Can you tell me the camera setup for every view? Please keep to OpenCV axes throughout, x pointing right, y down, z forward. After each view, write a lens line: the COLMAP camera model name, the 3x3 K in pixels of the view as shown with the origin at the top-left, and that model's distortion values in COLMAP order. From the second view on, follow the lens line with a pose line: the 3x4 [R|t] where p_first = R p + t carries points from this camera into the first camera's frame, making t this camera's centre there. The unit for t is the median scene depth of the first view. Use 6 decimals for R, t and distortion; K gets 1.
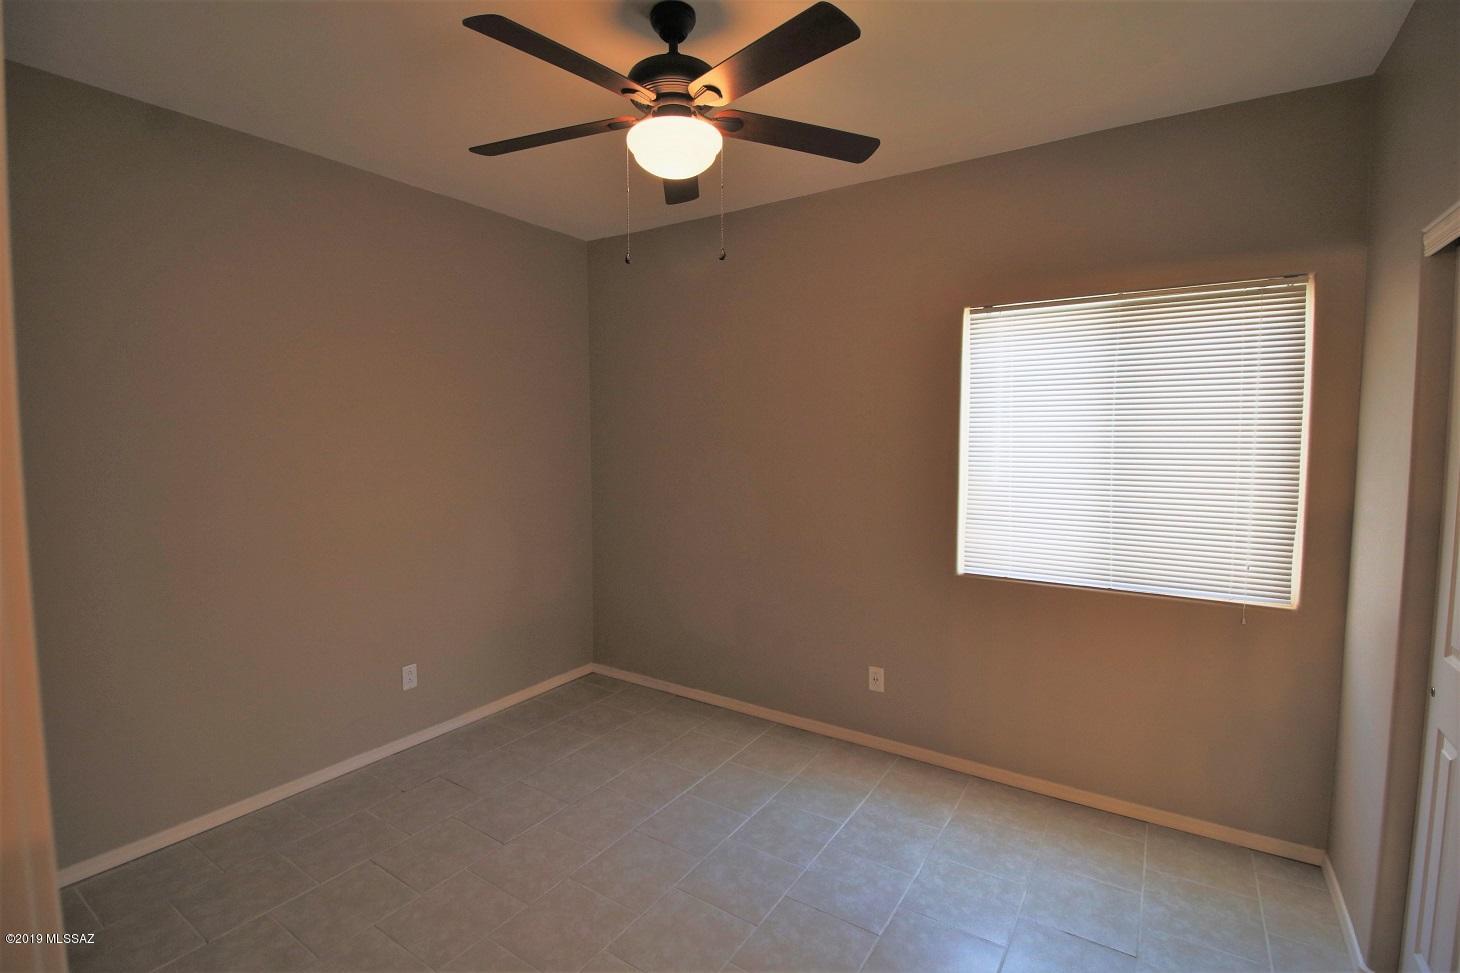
lens RADIAL K [[667.9, 0, 727.9], [0, 667.9, 476.2], [0, 0, 1]] dist [-0.001035, -0.014950]
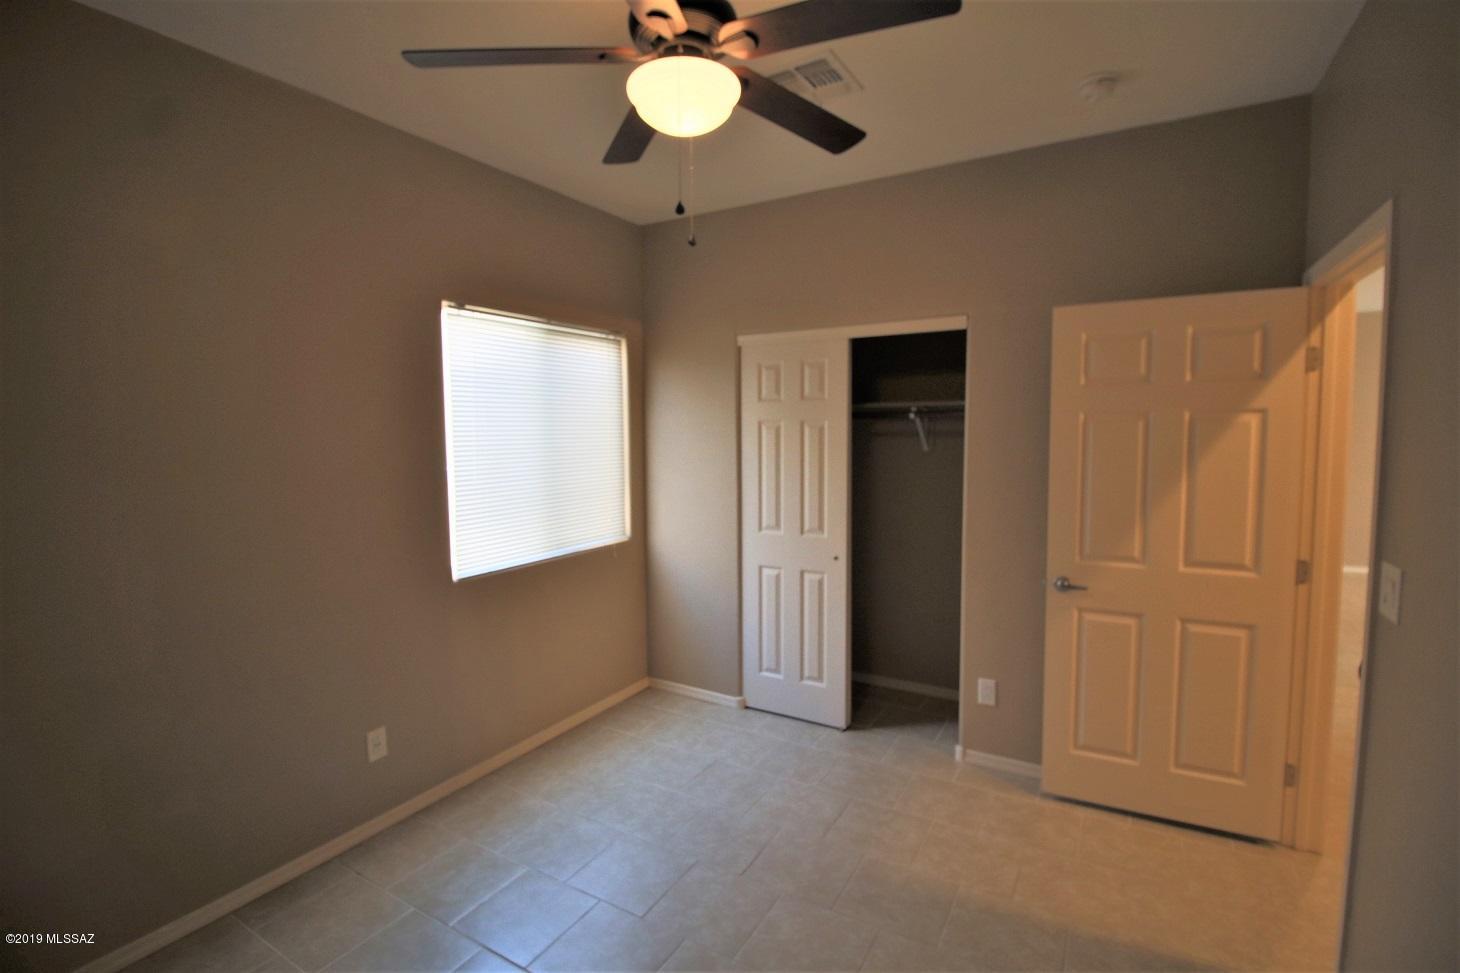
lens RADIAL K [[667.9, 0, 727.9], [0, 667.9, 476.2], [0, 0, 1]] dist [-0.001035, -0.014950]
pose [[-0.058591, -0.067821, 0.995976, -0.638122], [0.069638, 0.994981, 0.071850, -0.044838], [-0.995850, 0.073568, -0.053574, 0.681018]]
